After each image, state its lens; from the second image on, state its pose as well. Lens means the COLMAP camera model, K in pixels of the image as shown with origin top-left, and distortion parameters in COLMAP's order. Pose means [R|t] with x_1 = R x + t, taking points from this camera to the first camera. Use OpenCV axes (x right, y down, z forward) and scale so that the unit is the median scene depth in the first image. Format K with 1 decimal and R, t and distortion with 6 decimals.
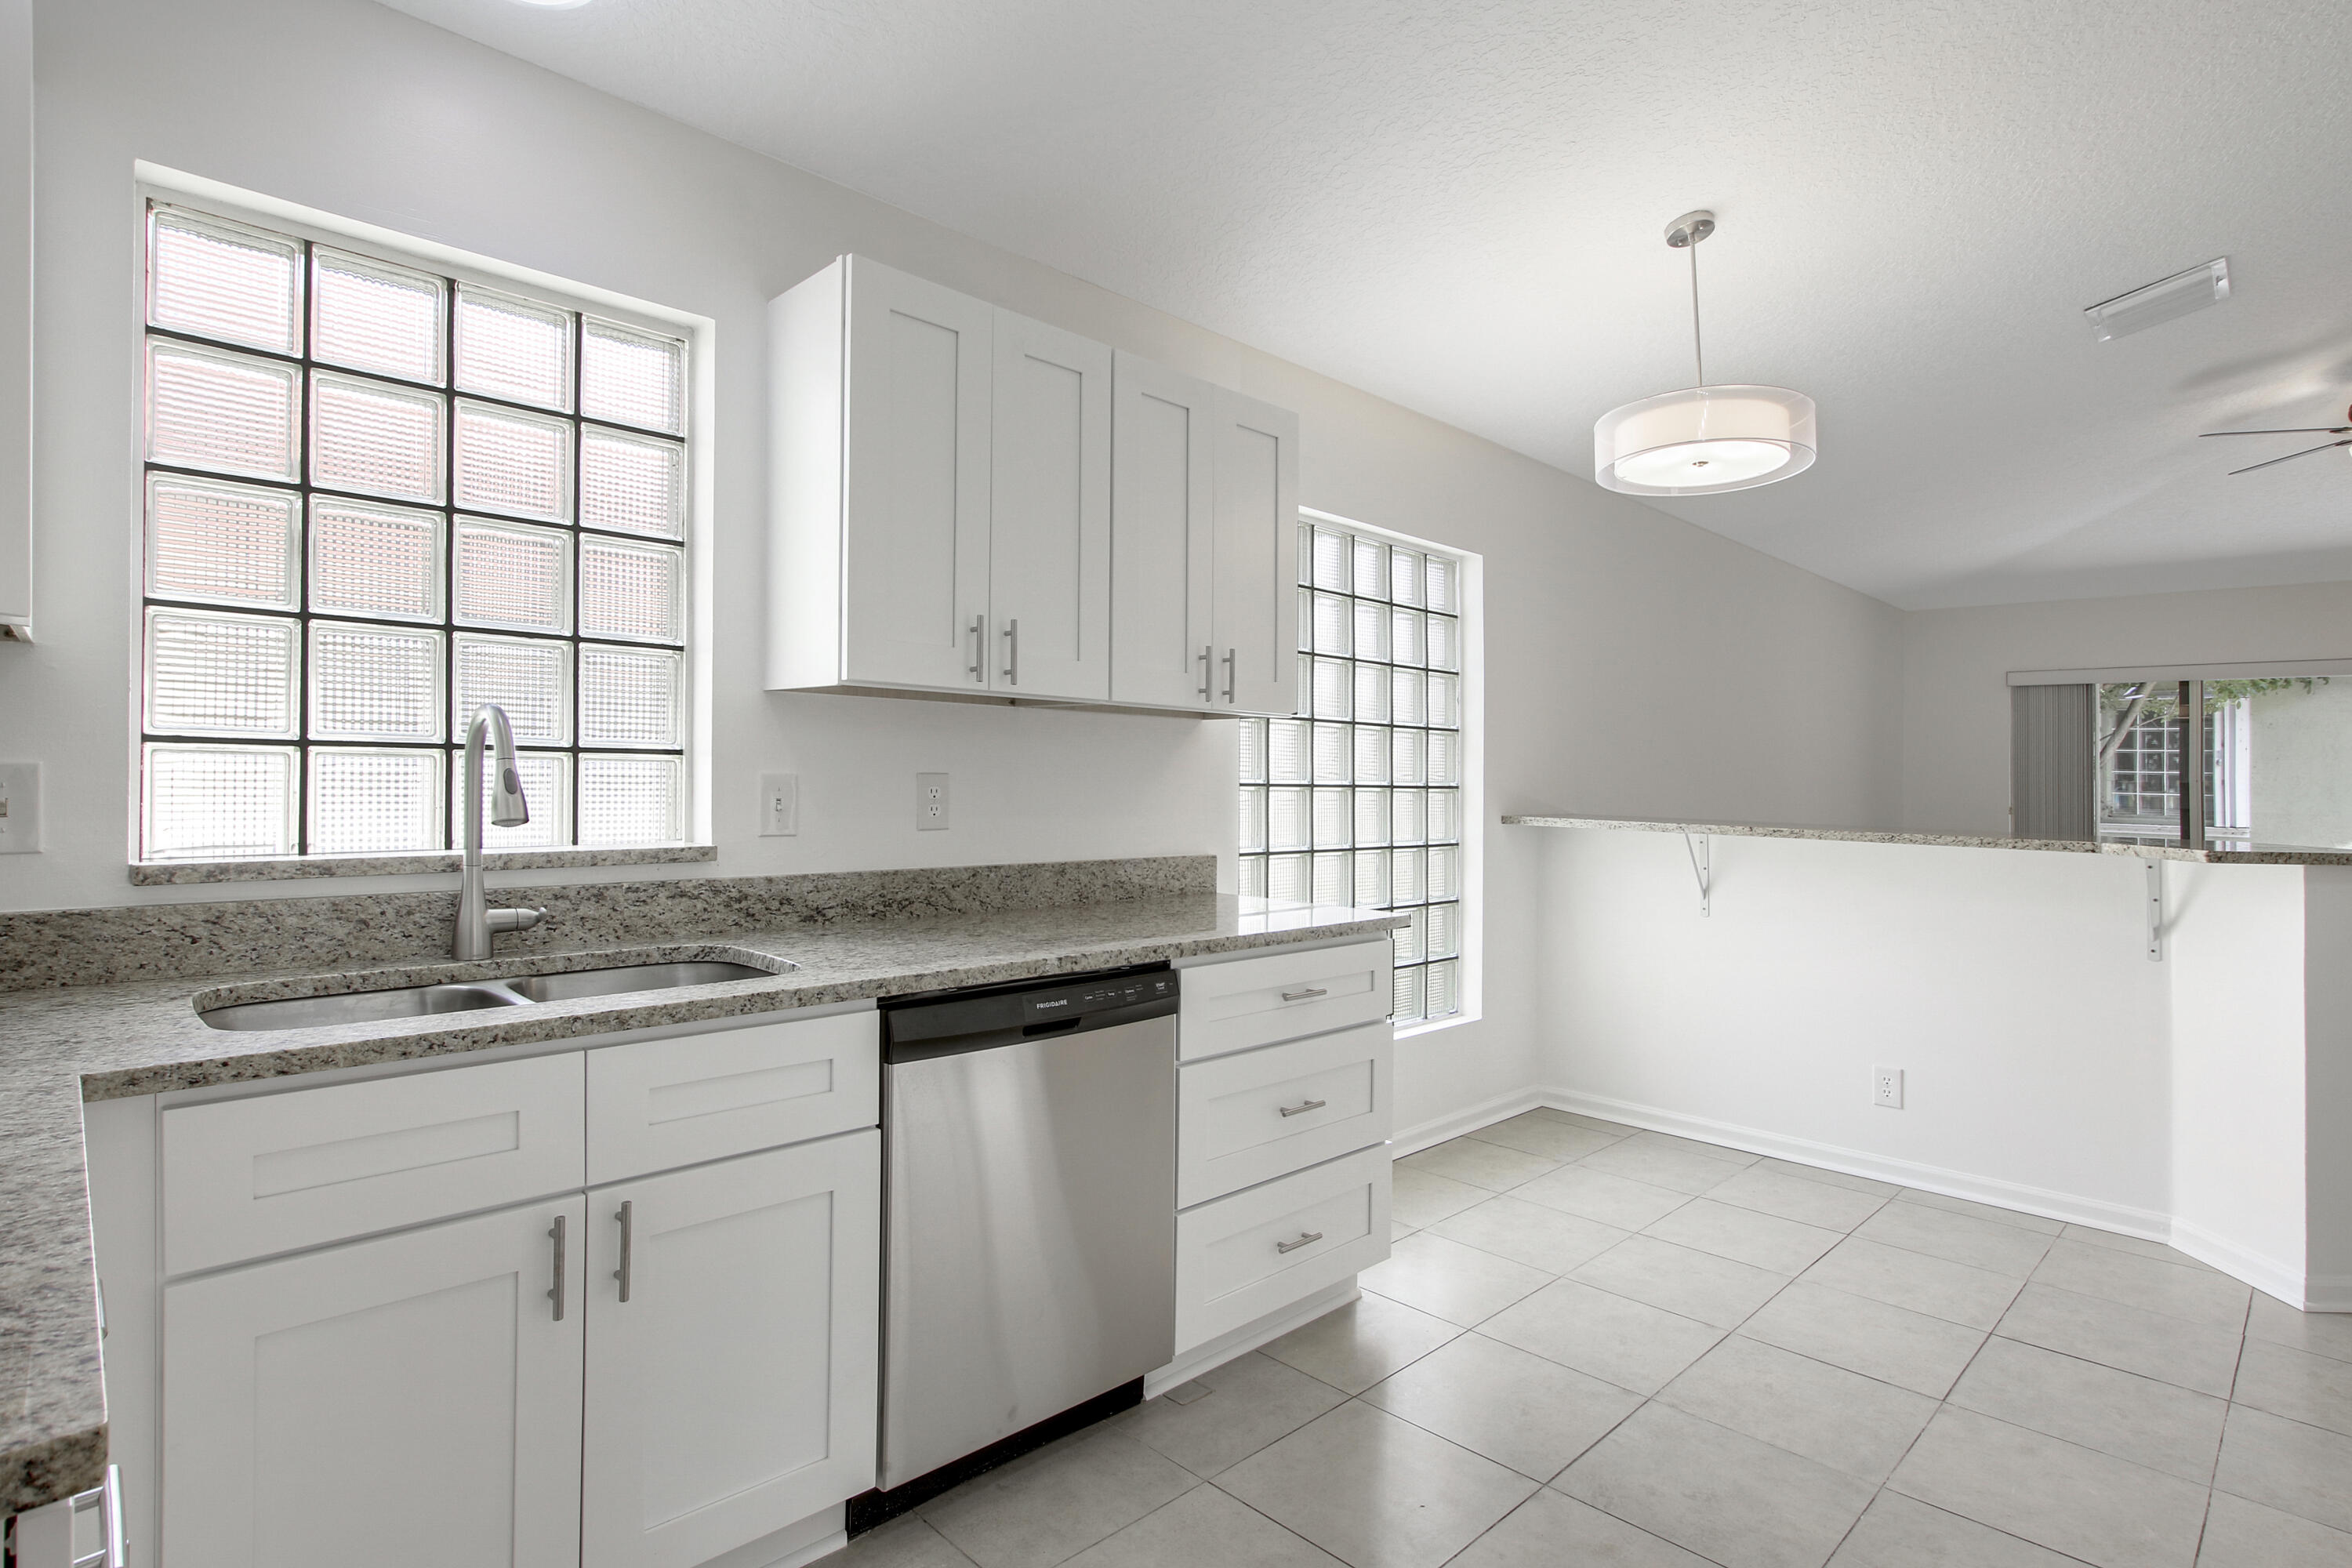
lens RADIAL K [[1168.6, 0, 1178.8], [0, 1168.6, 784.9], [0, 0, 1]] dist [0.004547, 0.000161]
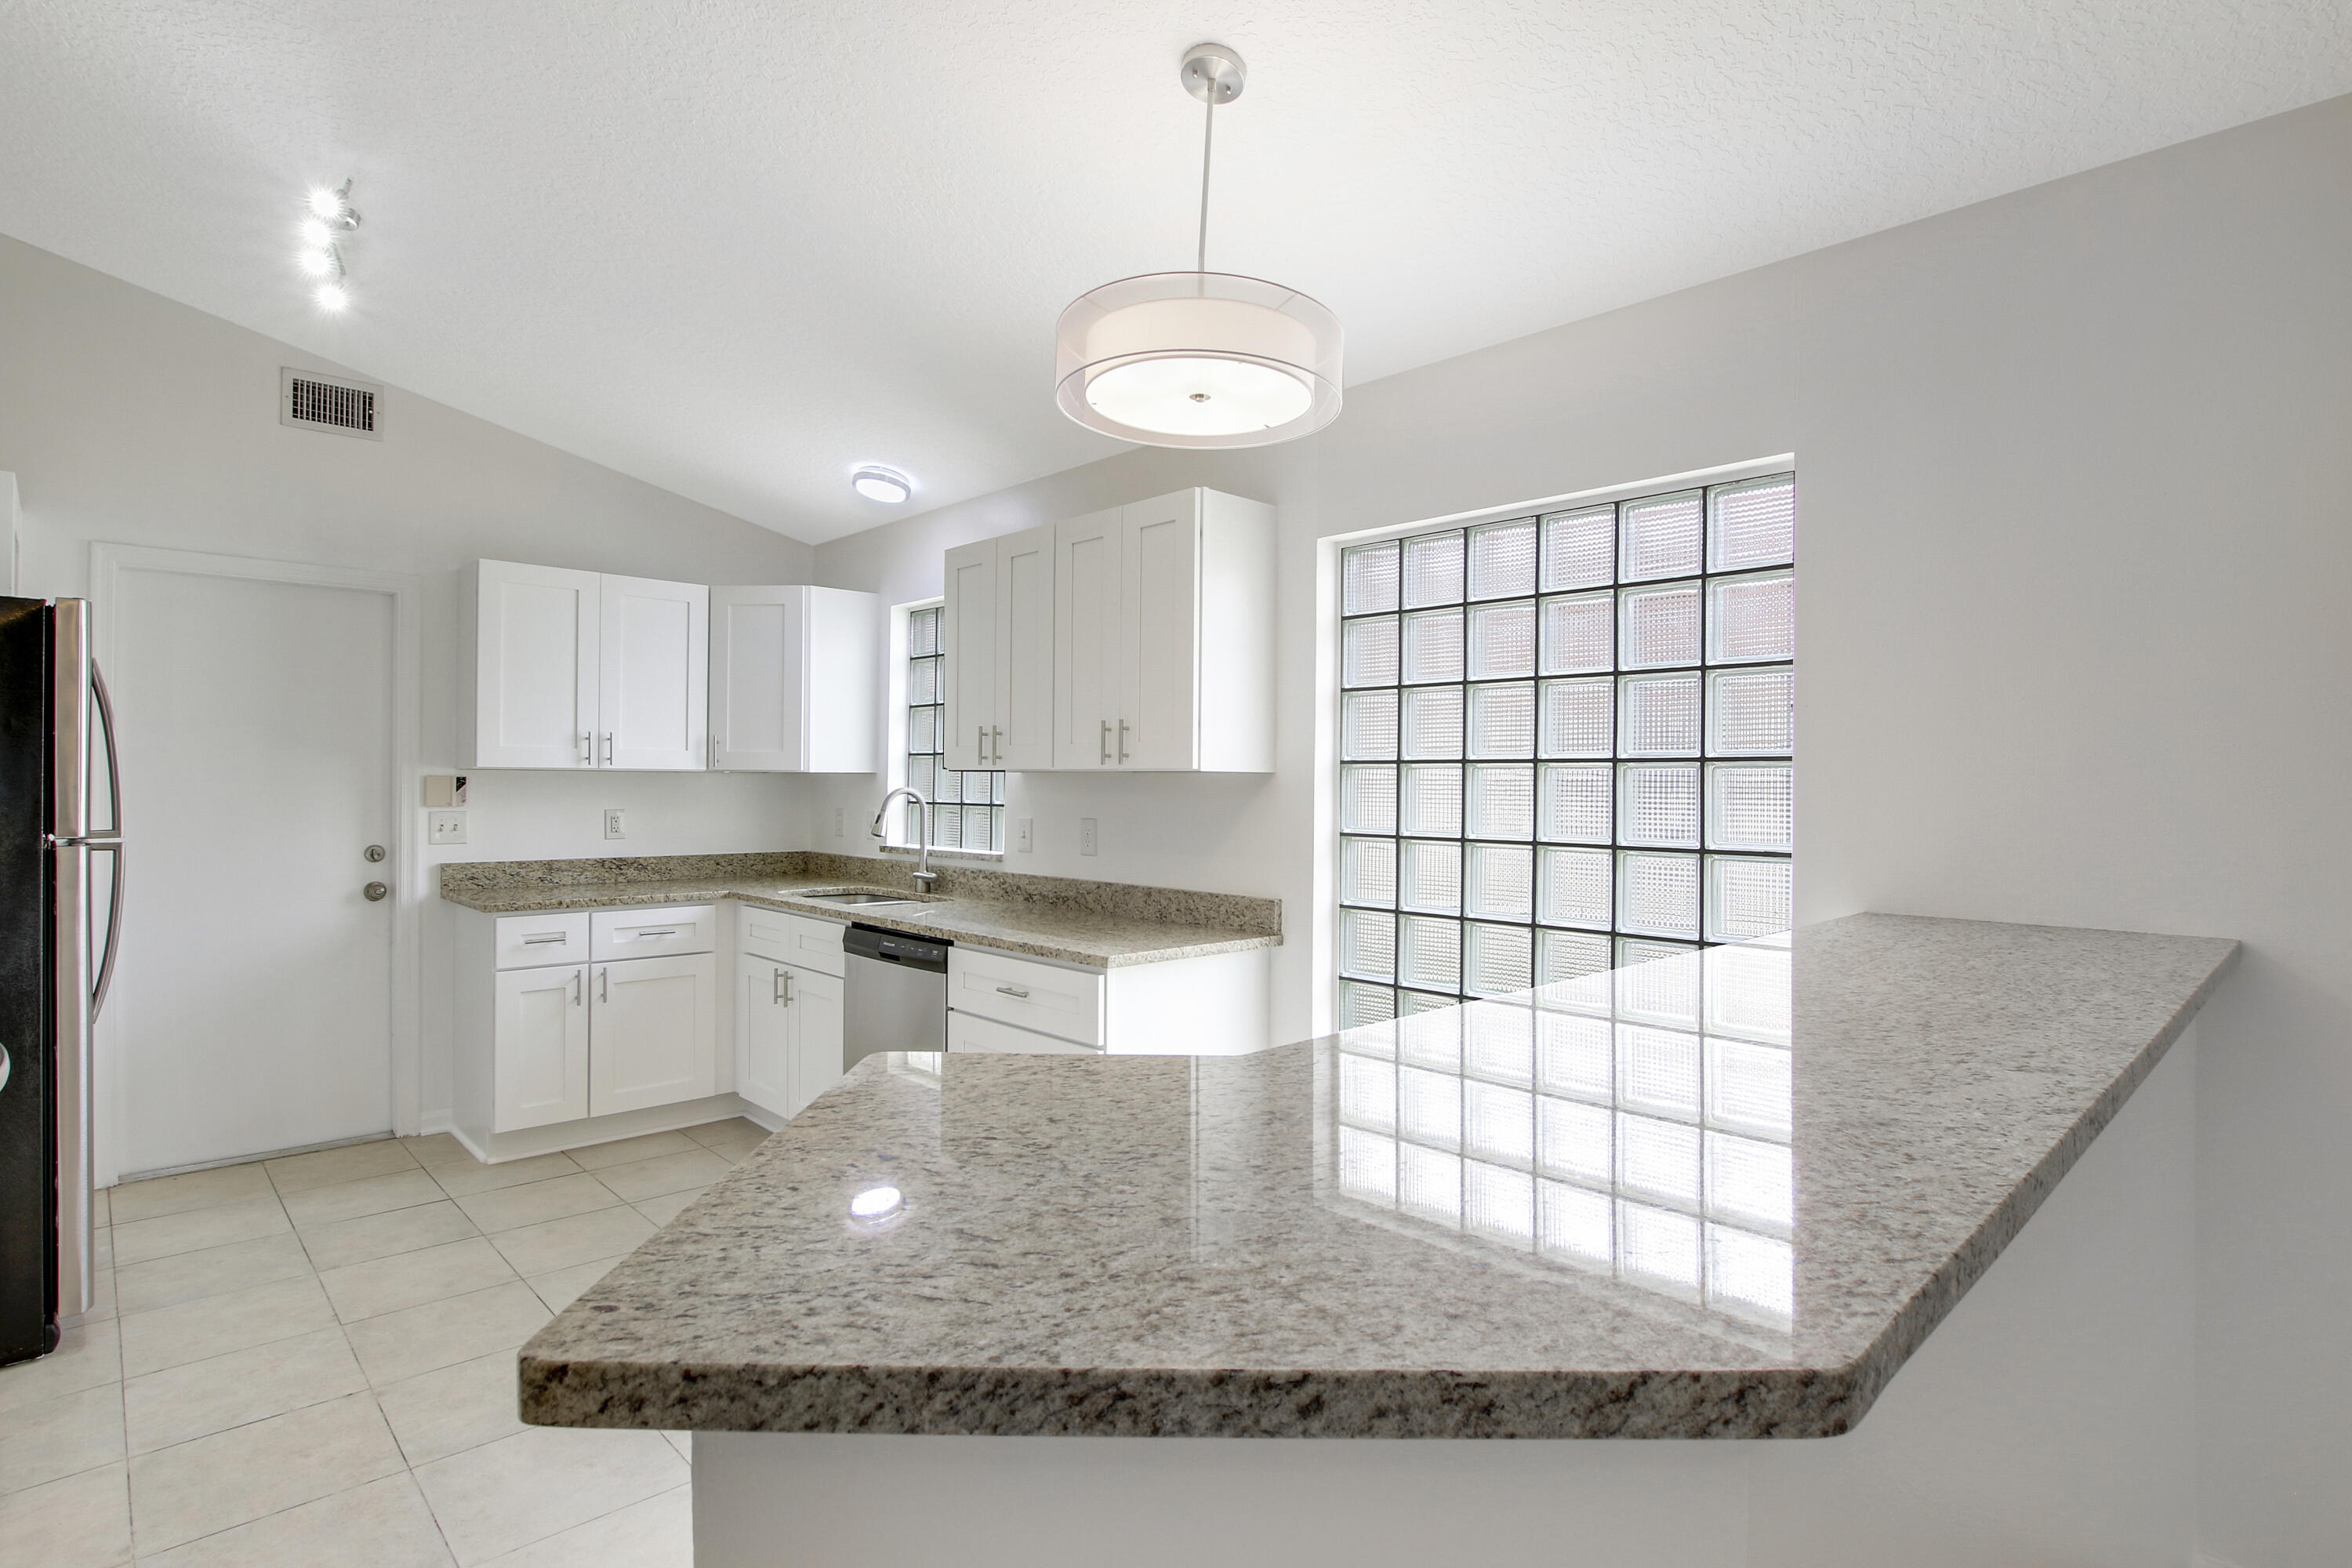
lens RADIAL K [[1168.6, 0, 1181.9], [0, 1168.6, 767.2], [0, 0, 1]] dist [0.004547, 0.000161]
pose [[-0.013057, -0.014008, -0.999817, 1.407480], [0.001253, 0.999901, -0.014025, -0.062484], [0.999914, -0.001436, -0.013039, 1.148138]]
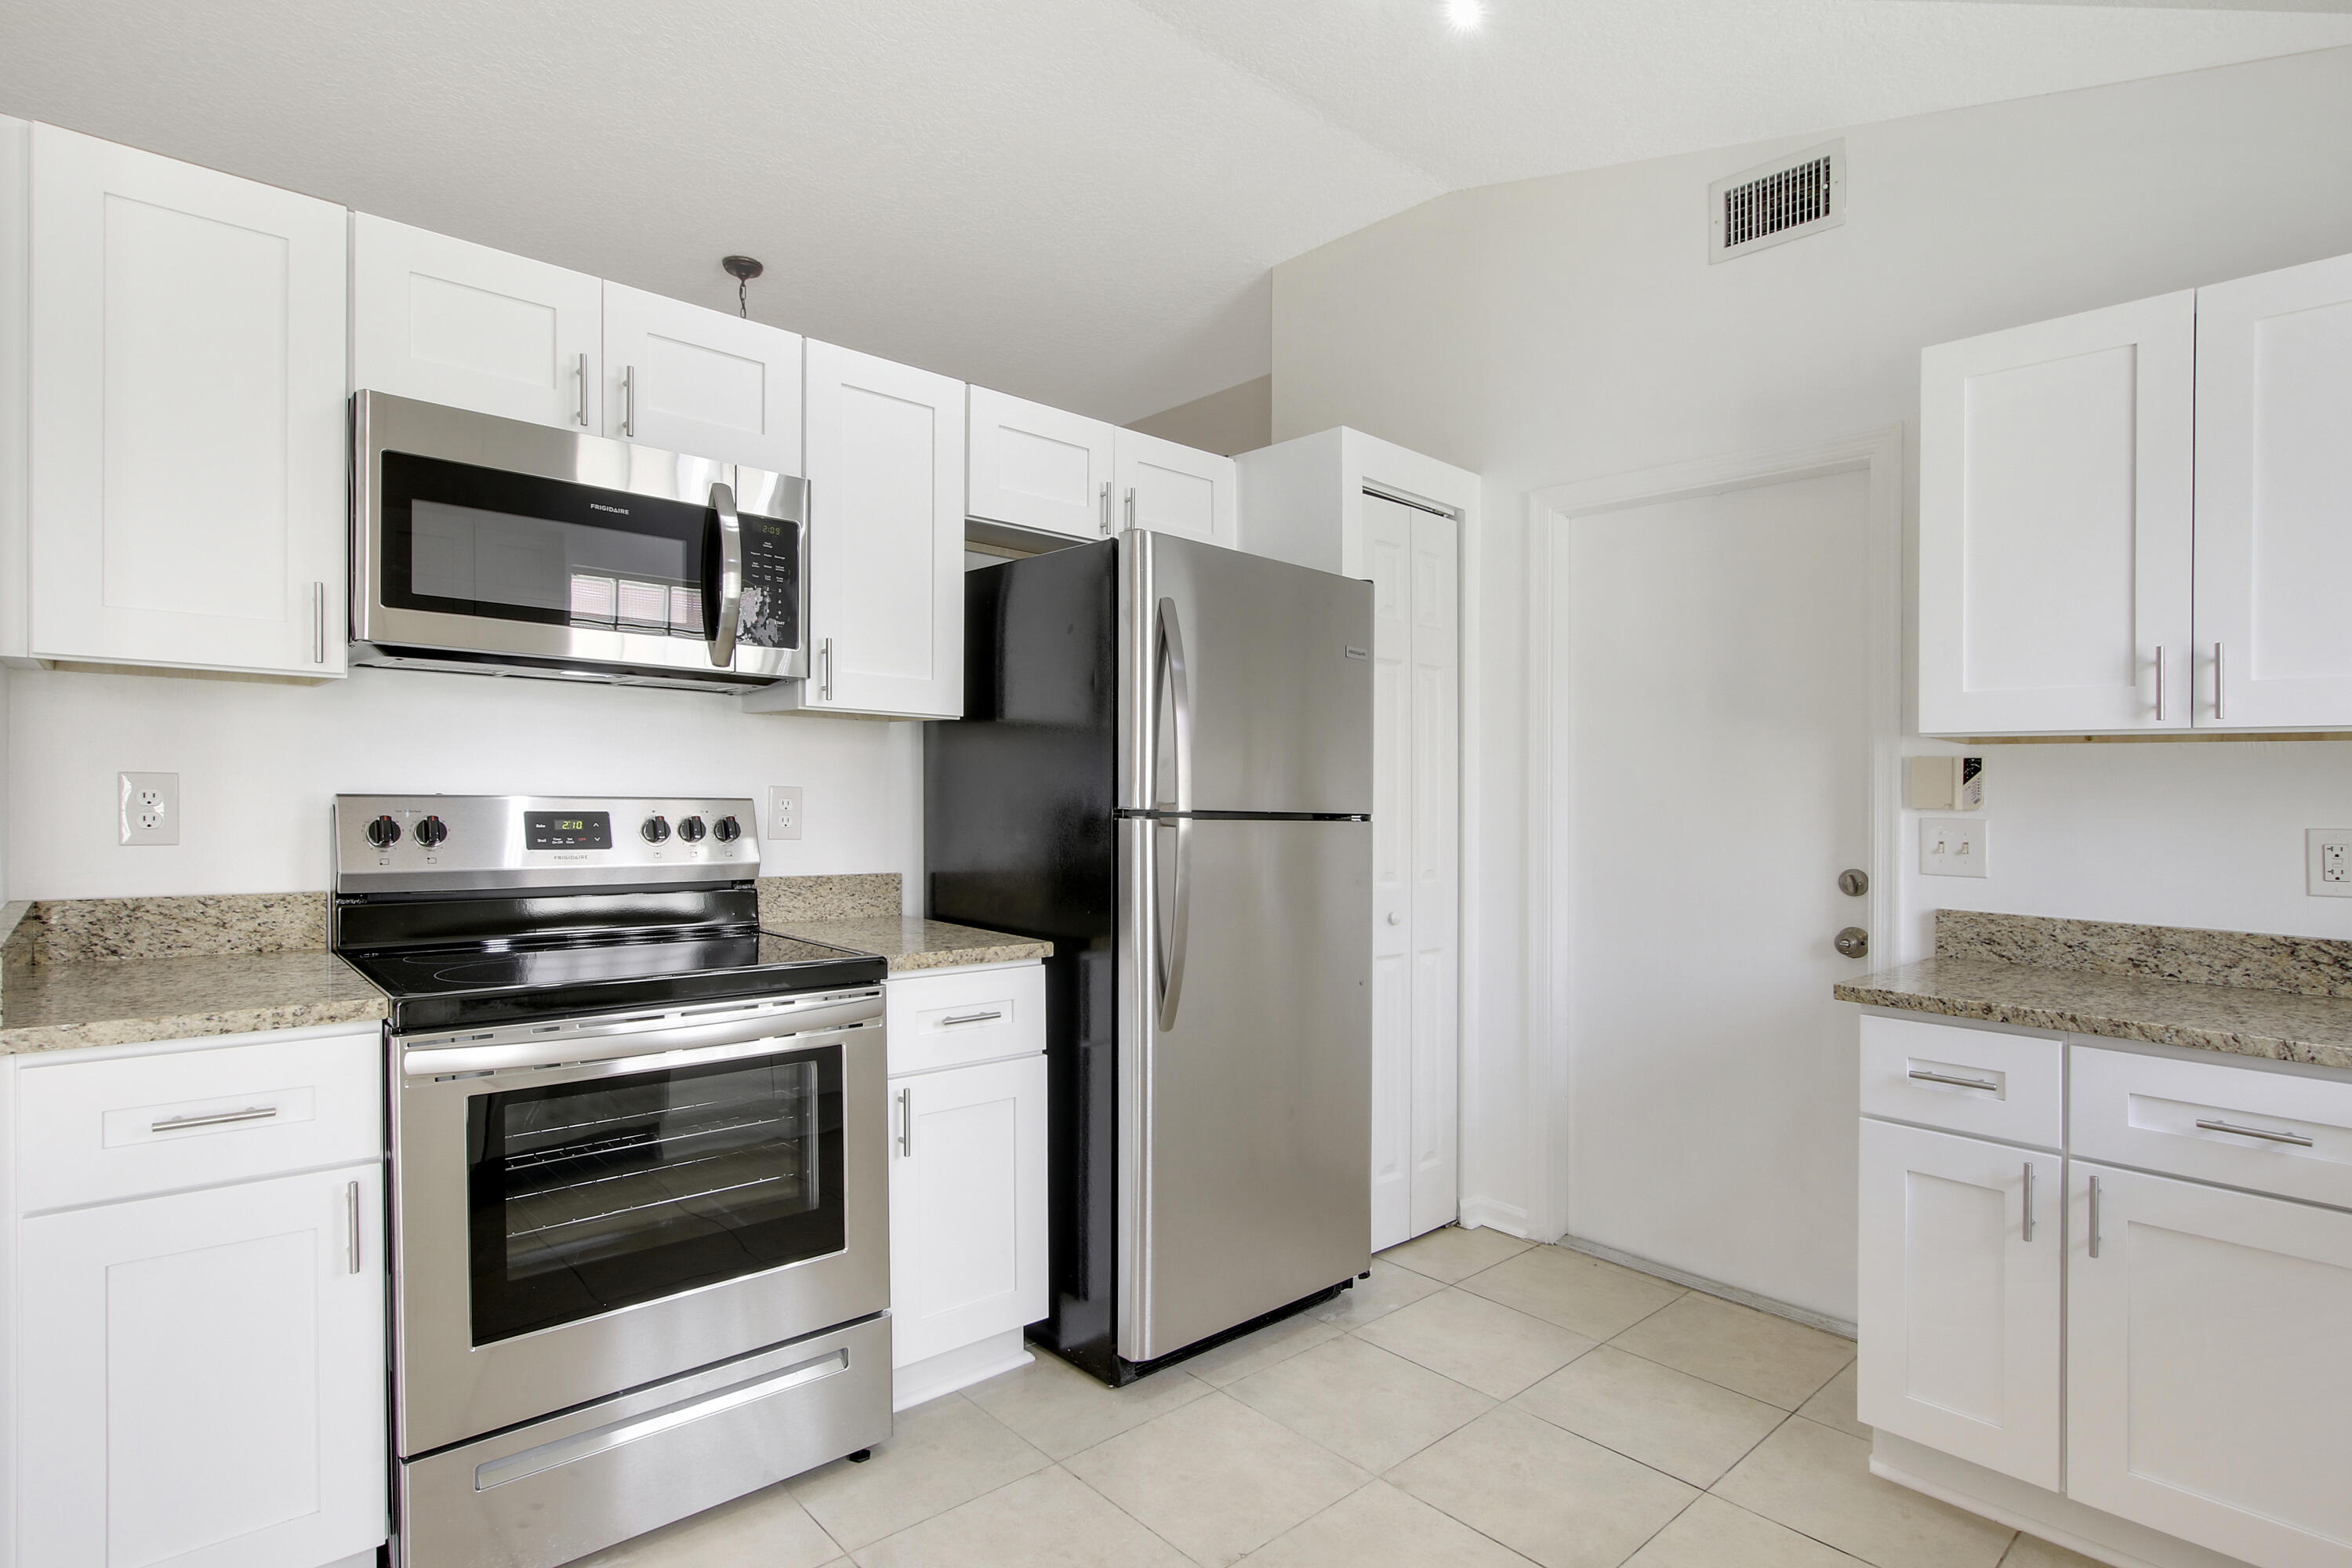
lens RADIAL K [[1168.6, 0, 1171.8], [0, 1168.6, 808.0], [0, 0, 1]] dist [0.004547, 0.000161]
pose [[-0.999201, -0.021469, 0.033724, 0.064993], [-0.021420, 0.999769, 0.001826, -0.010276], [-0.033756, 0.001103, -0.999430, 1.028955]]
